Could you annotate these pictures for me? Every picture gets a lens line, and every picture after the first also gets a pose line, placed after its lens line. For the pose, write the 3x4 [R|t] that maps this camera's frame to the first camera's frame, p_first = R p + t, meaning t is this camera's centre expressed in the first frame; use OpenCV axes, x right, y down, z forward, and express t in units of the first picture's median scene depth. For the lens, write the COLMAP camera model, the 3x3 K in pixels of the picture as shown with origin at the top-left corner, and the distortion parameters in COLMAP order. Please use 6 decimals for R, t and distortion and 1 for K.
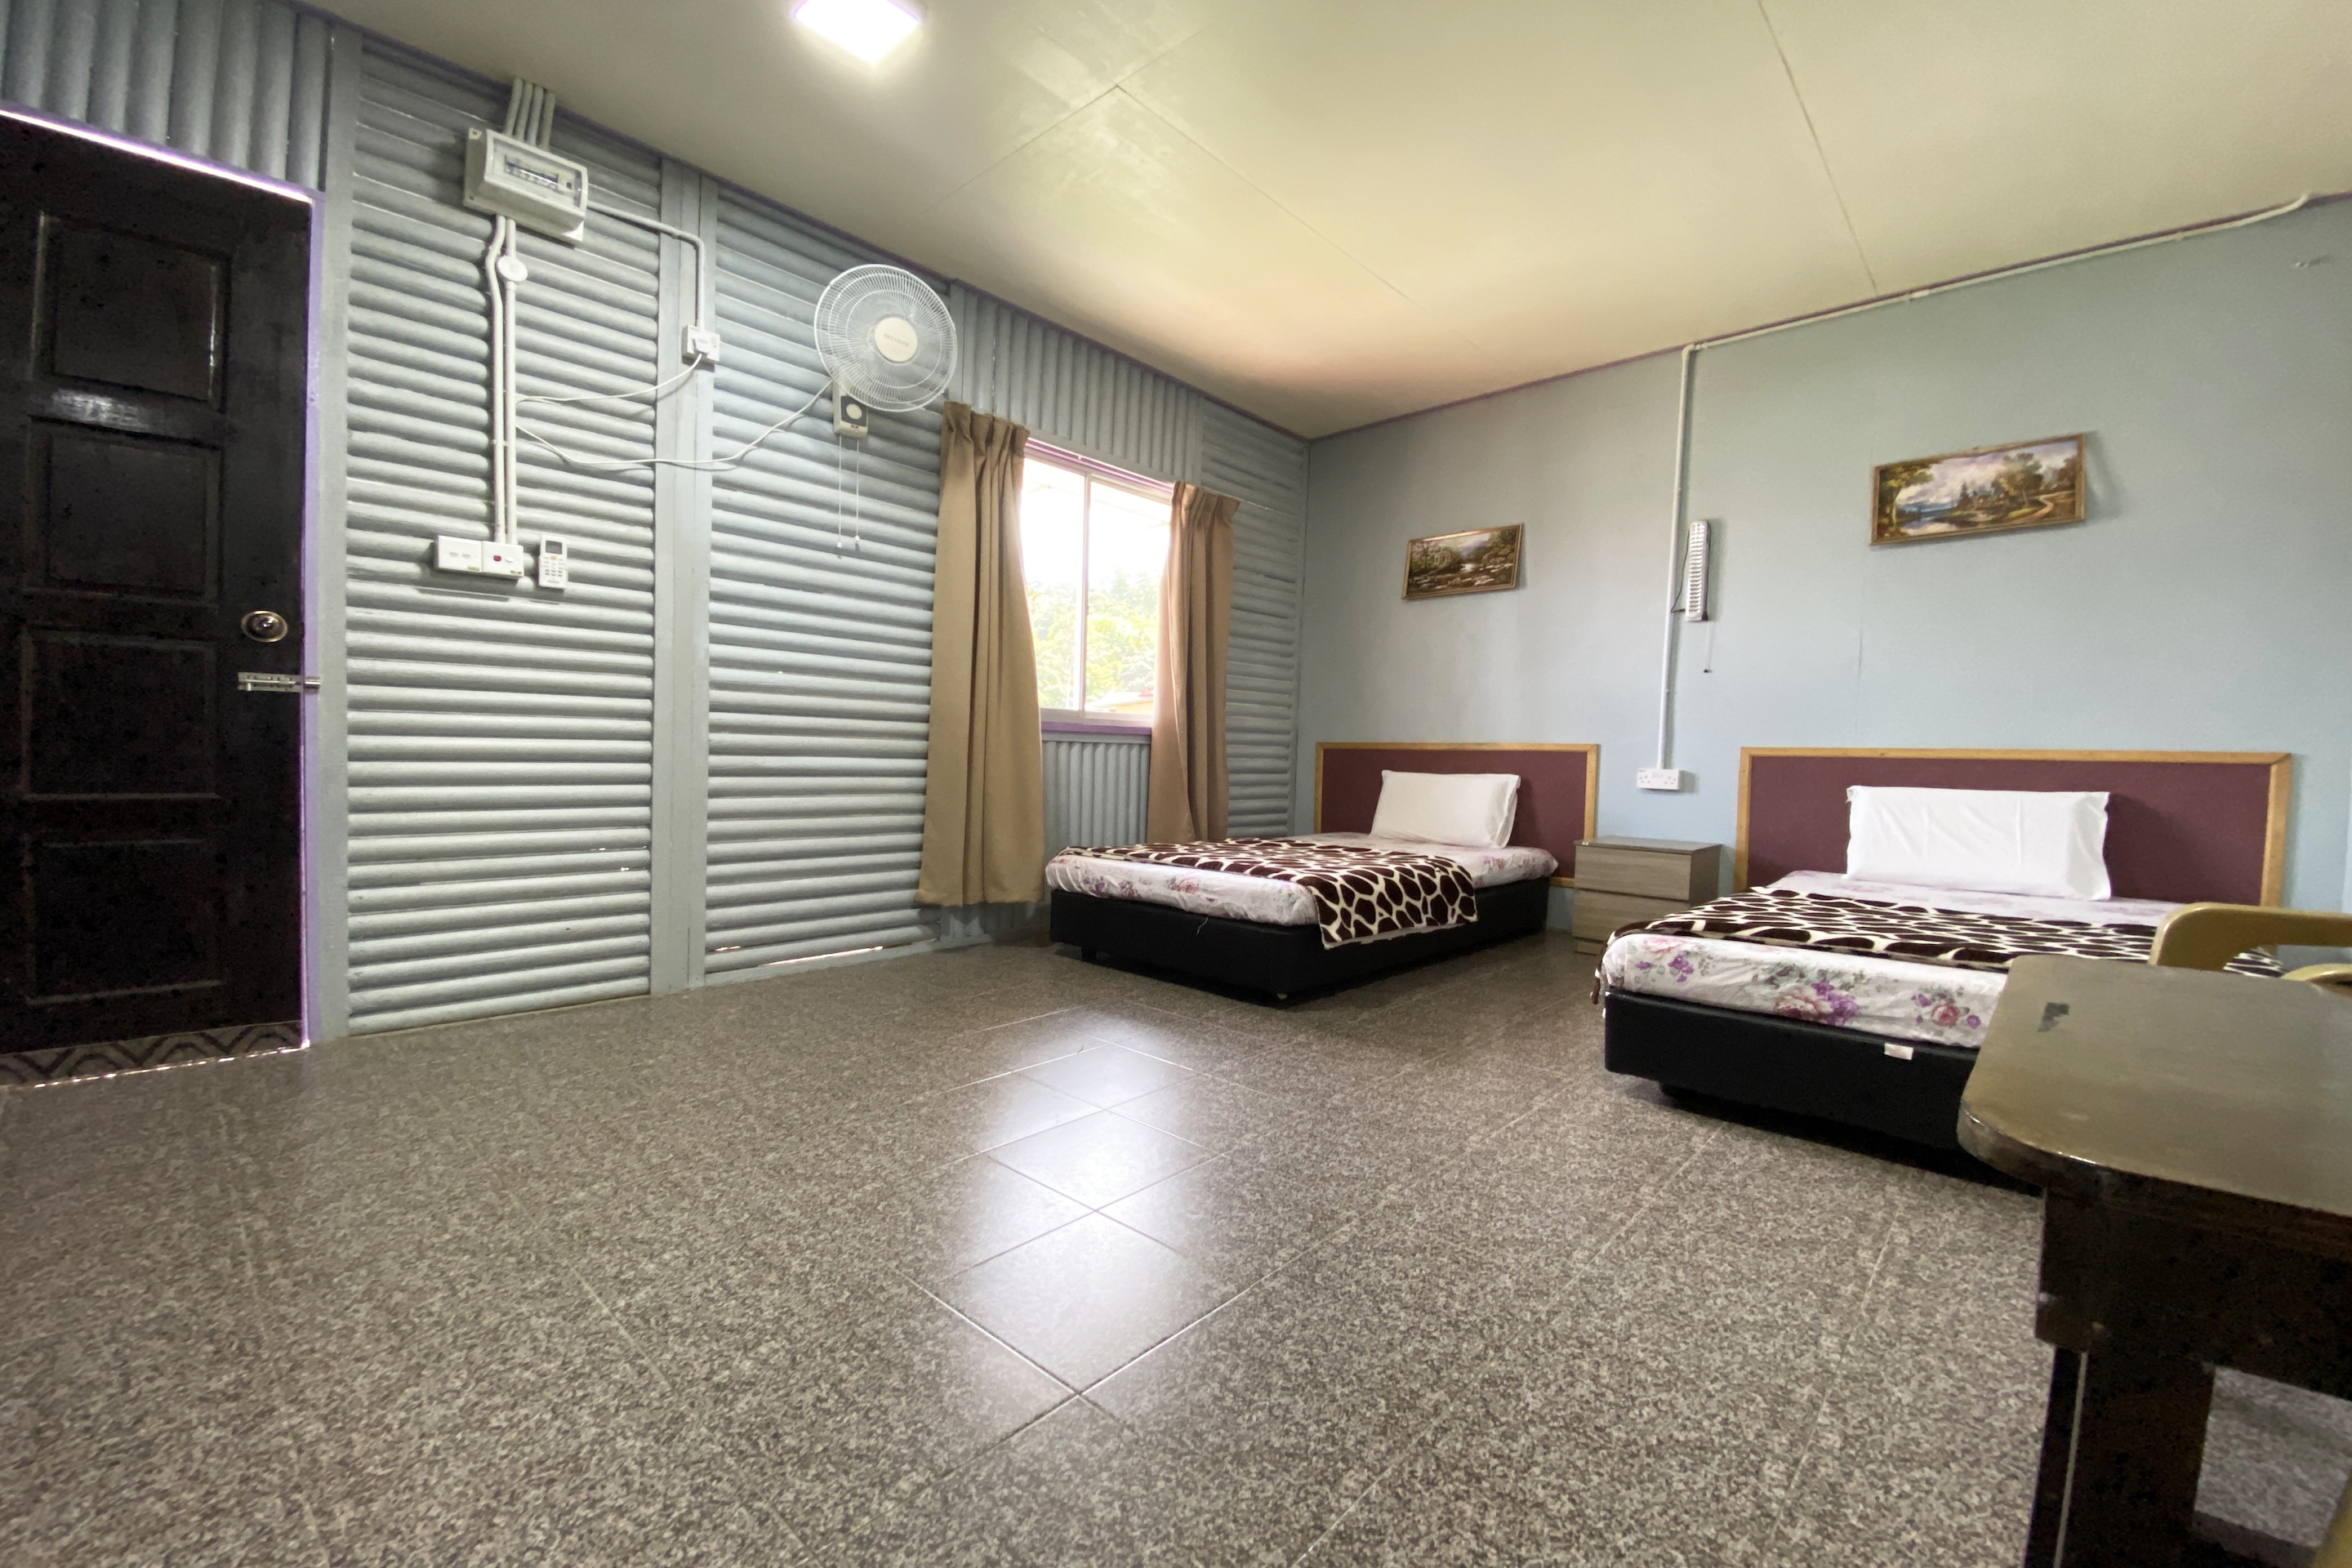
lens RADIAL K [[935.5, 0, 1181.1], [0, 935.5, 796.7], [0, 0, 1]] dist [0.016895, -0.022999]
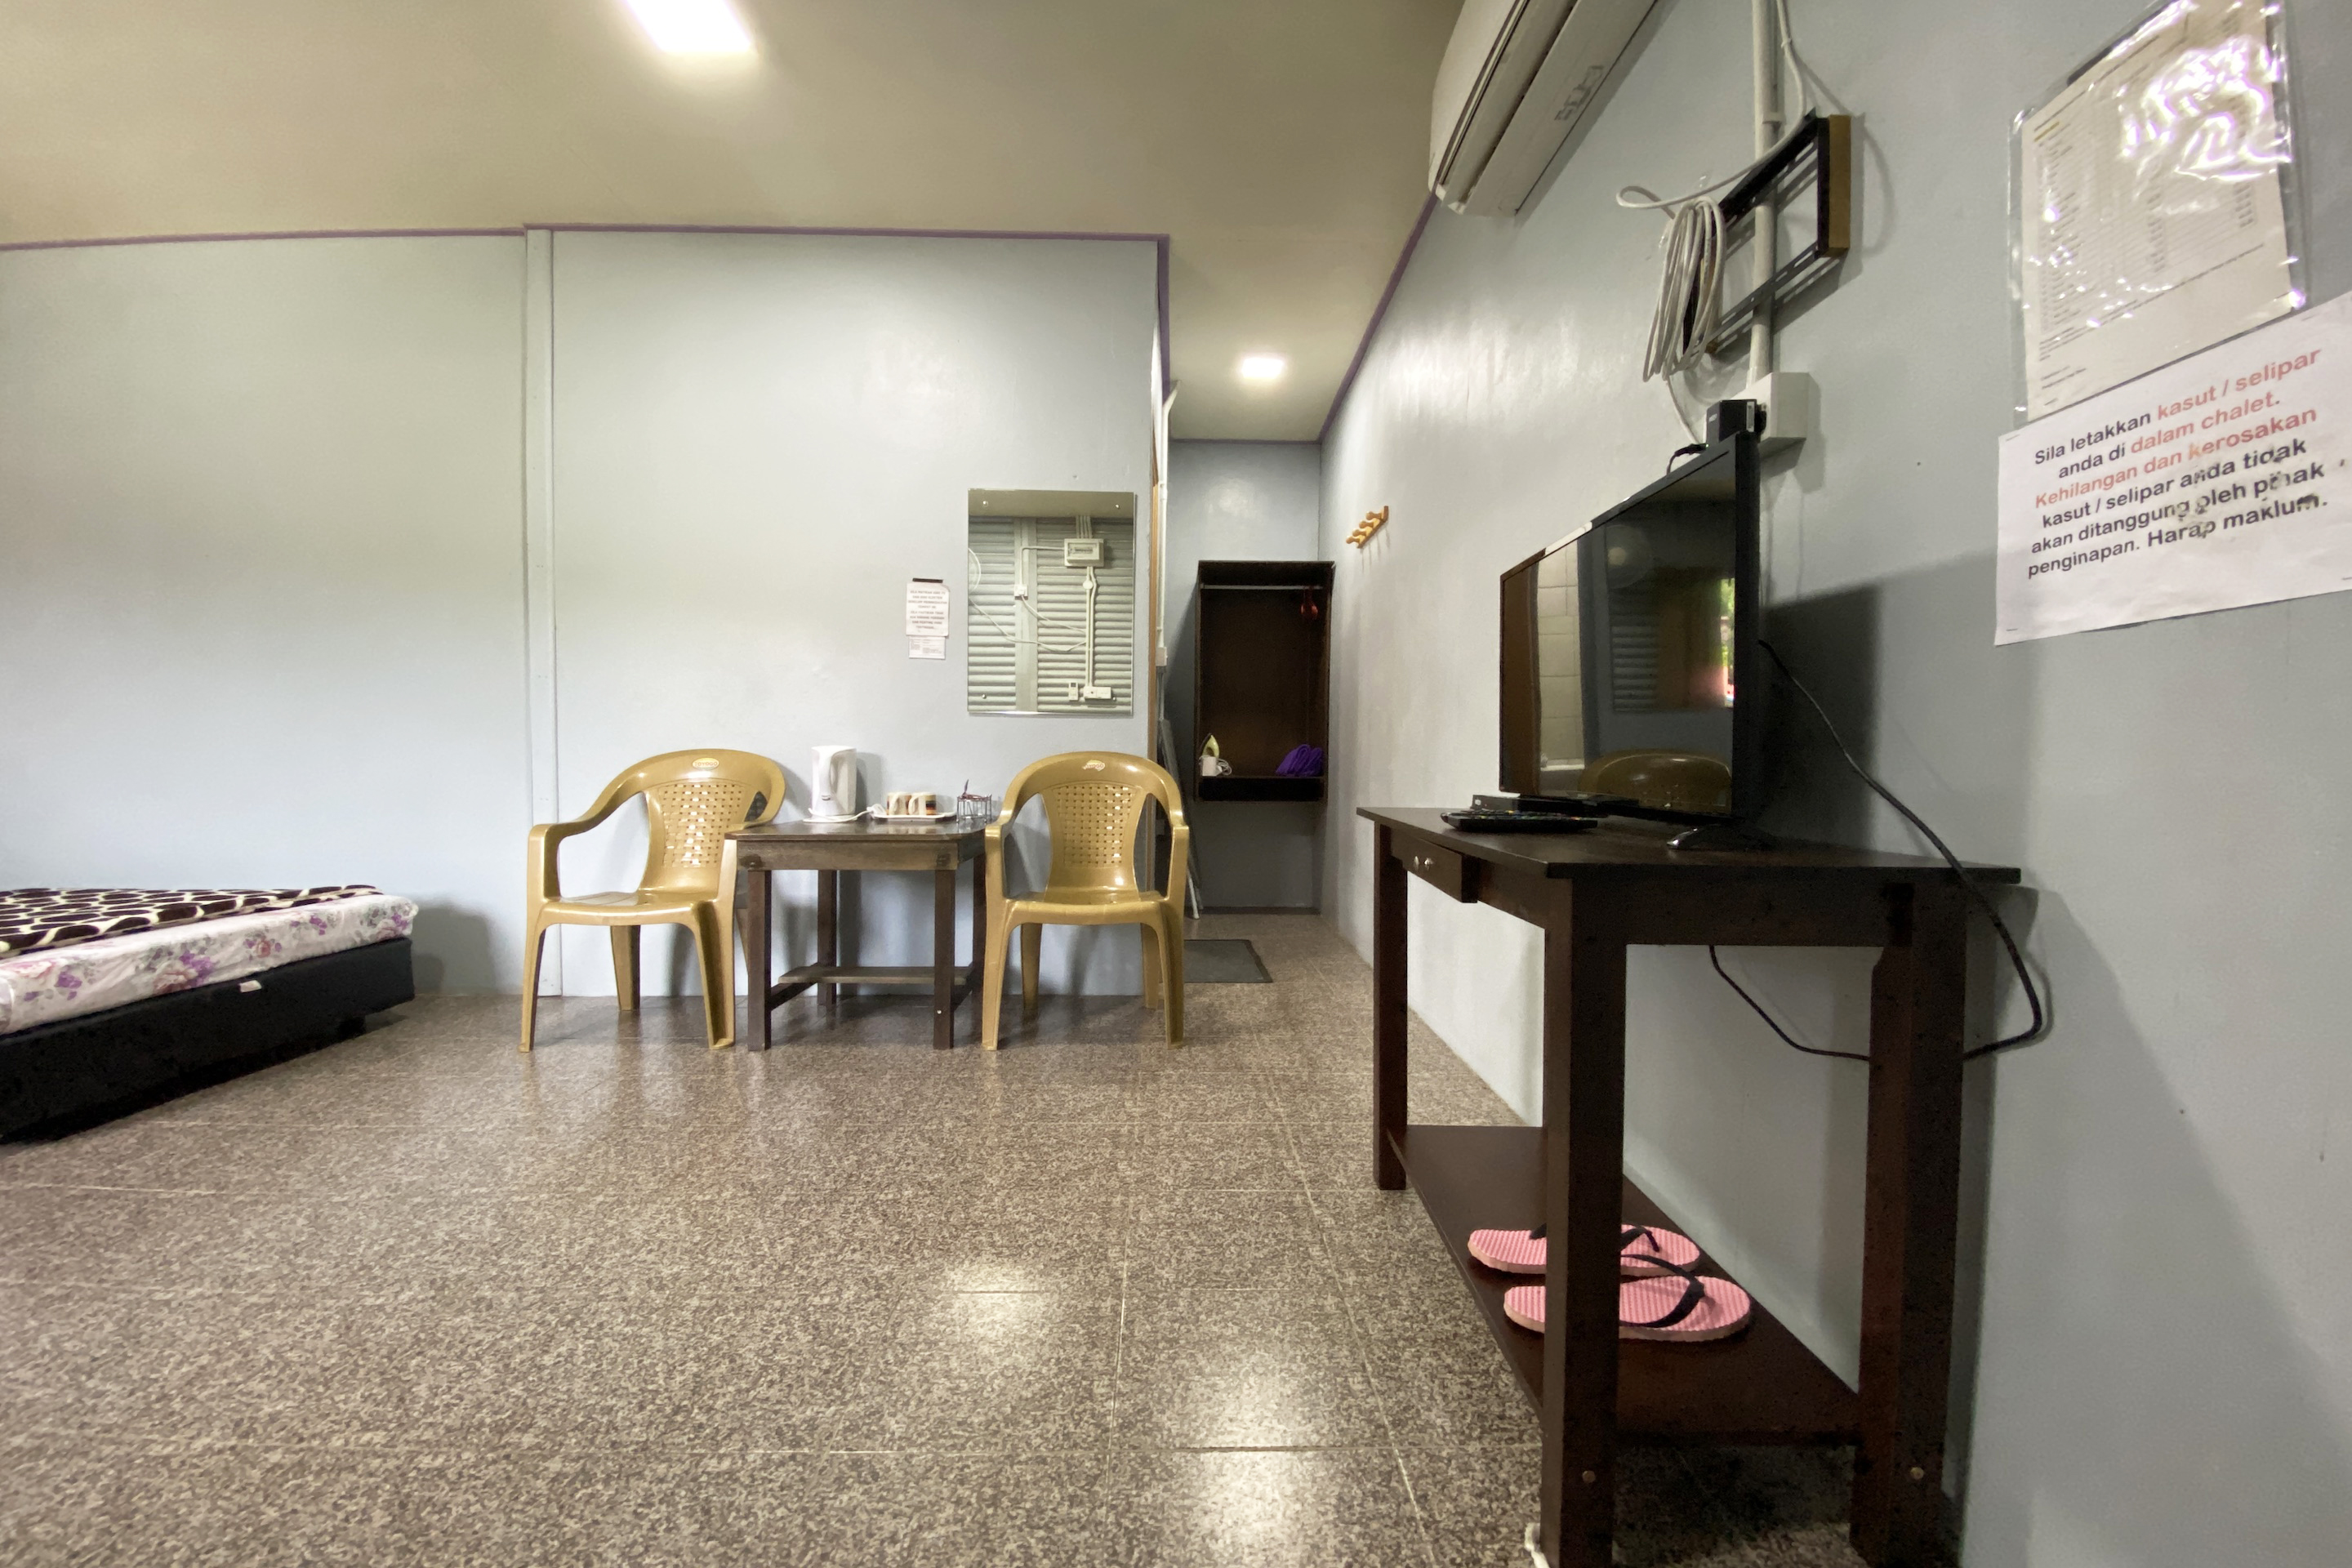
lens RADIAL K [[952.4, 0, 1176.0], [0, 952.4, 784.0], [0, 0, 1]] dist [0.016422, -0.021704]
pose [[-0.691818, -0.047894, 0.720481, -0.581804], [0.005029, 0.997454, 0.071135, -0.050689], [-0.722054, 0.052836, -0.689816, 0.542626]]
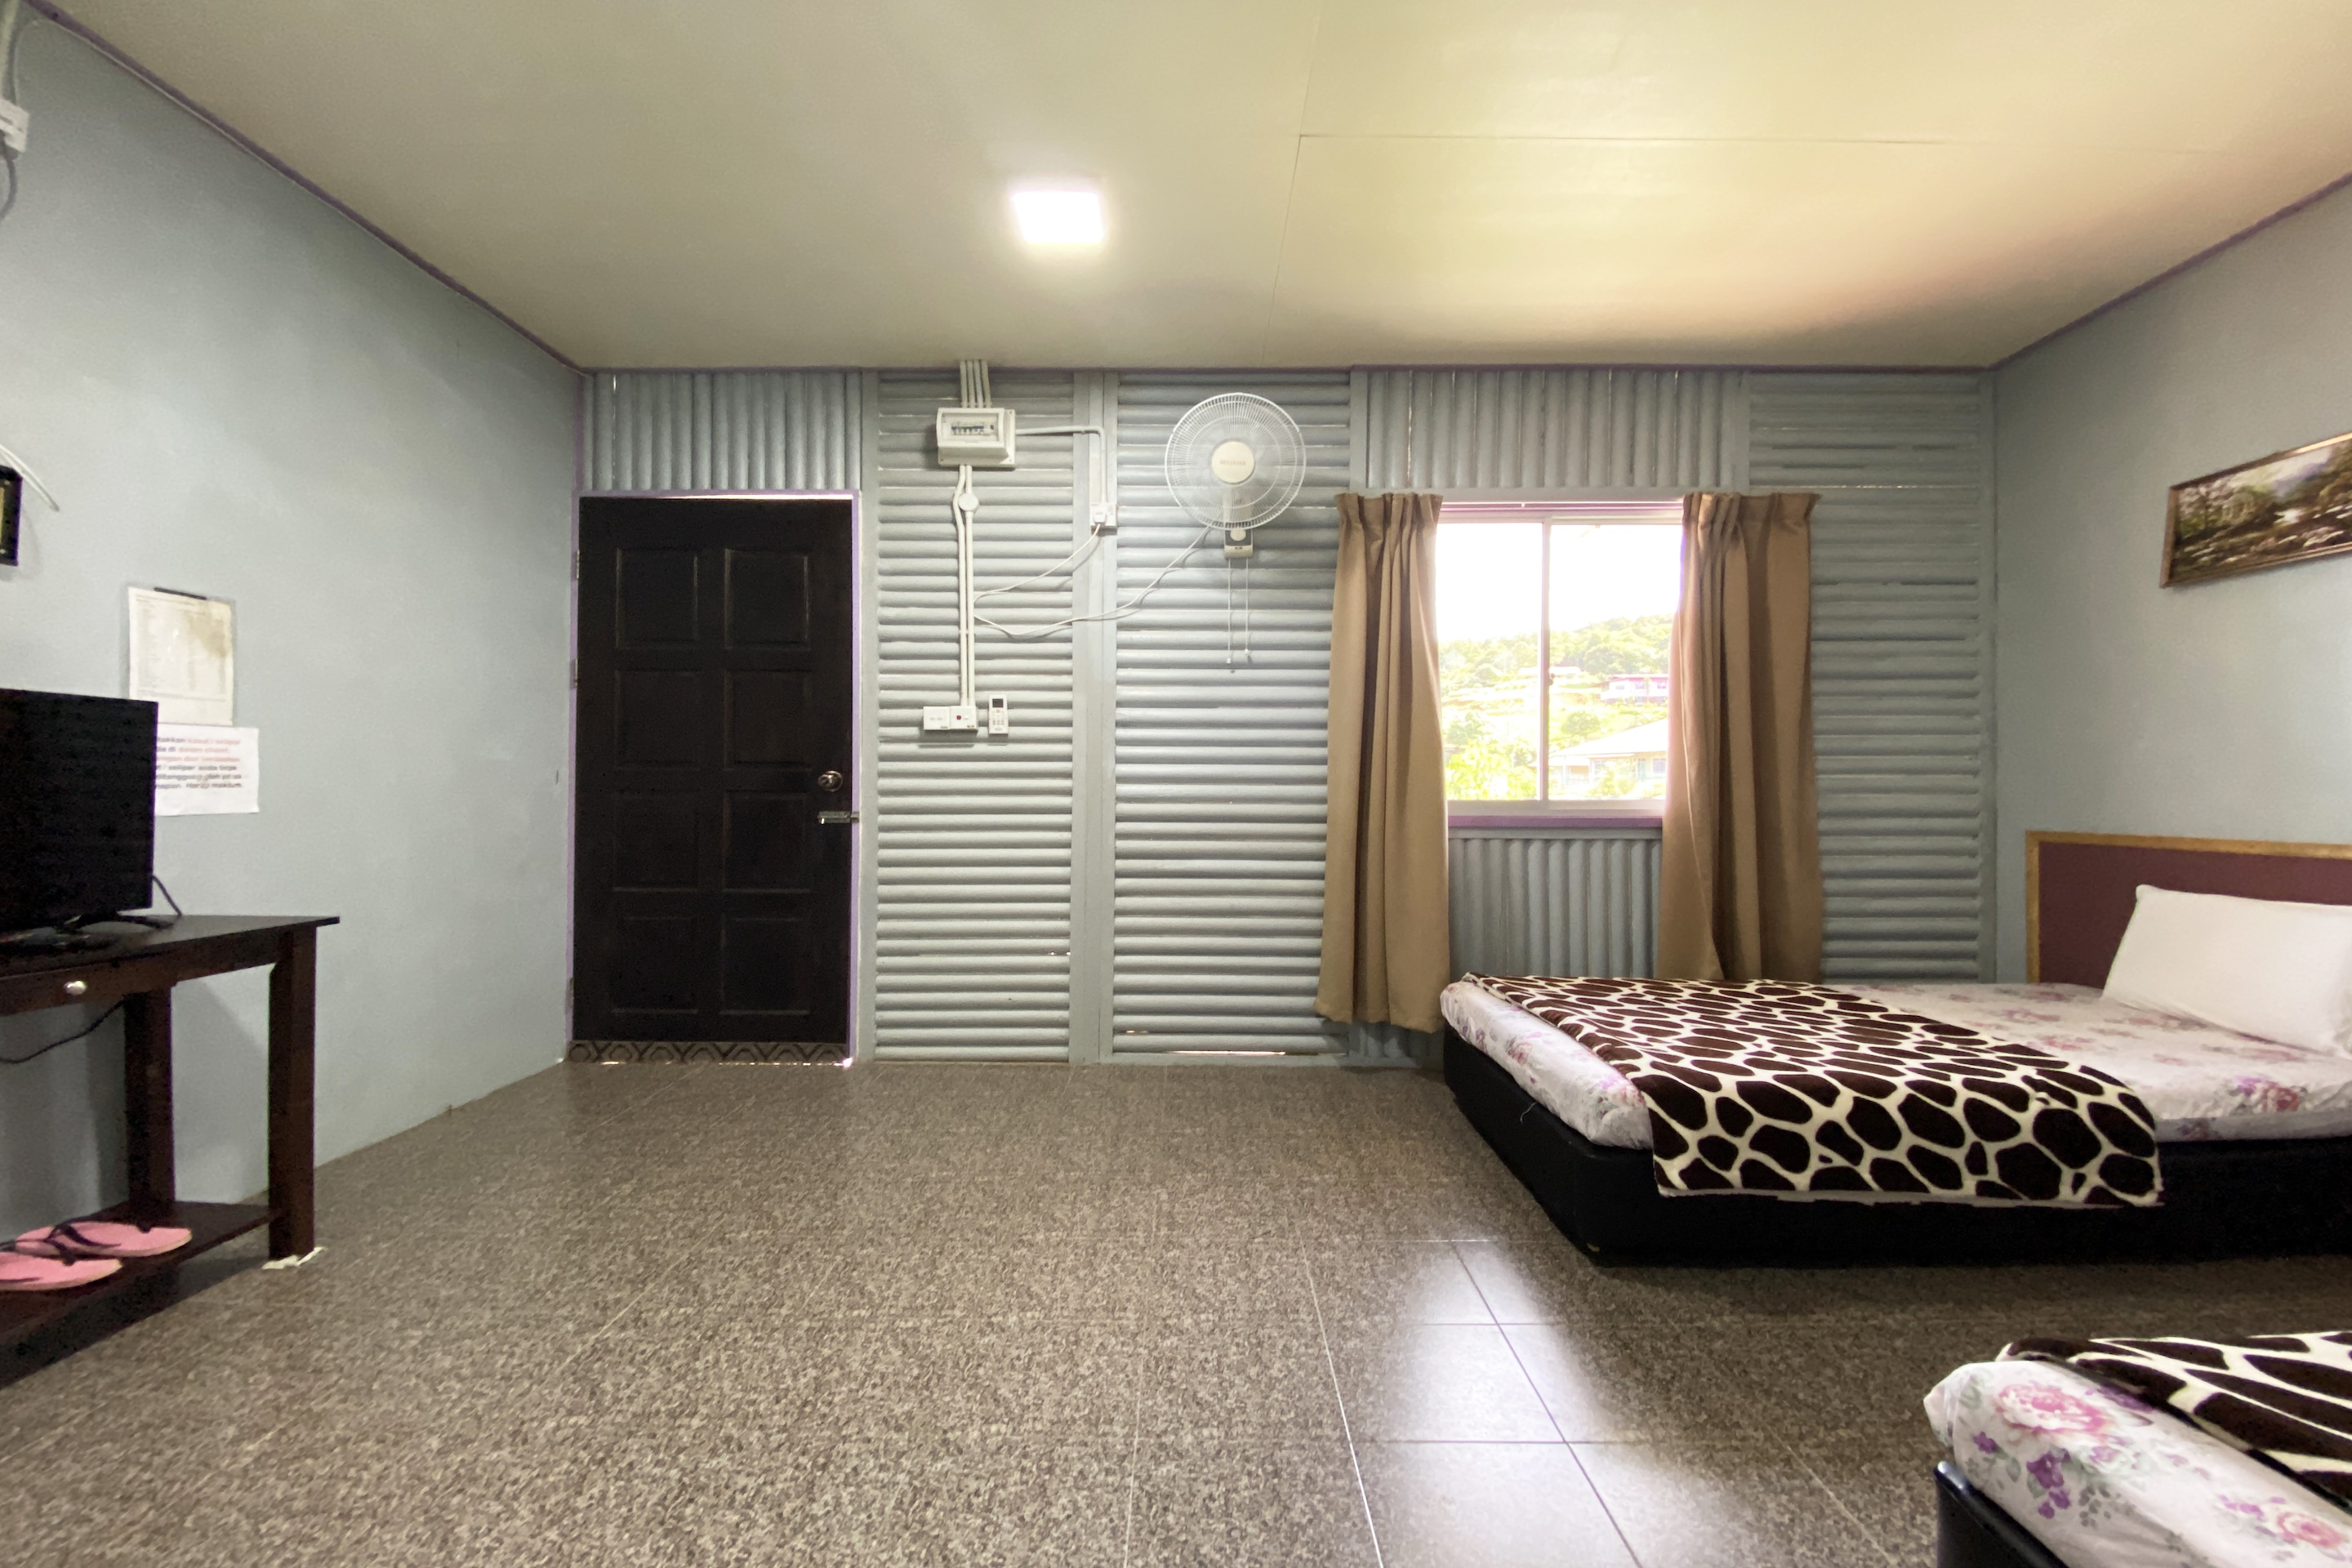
lens RADIAL K [[925.0, 0, 1189.1], [0, 925.0, 791.5], [0, 0, 1]] dist [0.018851, -0.021023]
pose [[0.677826, -0.023038, -0.734861, 0.367909], [-0.019293, 0.998607, -0.049102, -0.070652], [0.734969, 0.047460, 0.676438, 0.275586]]
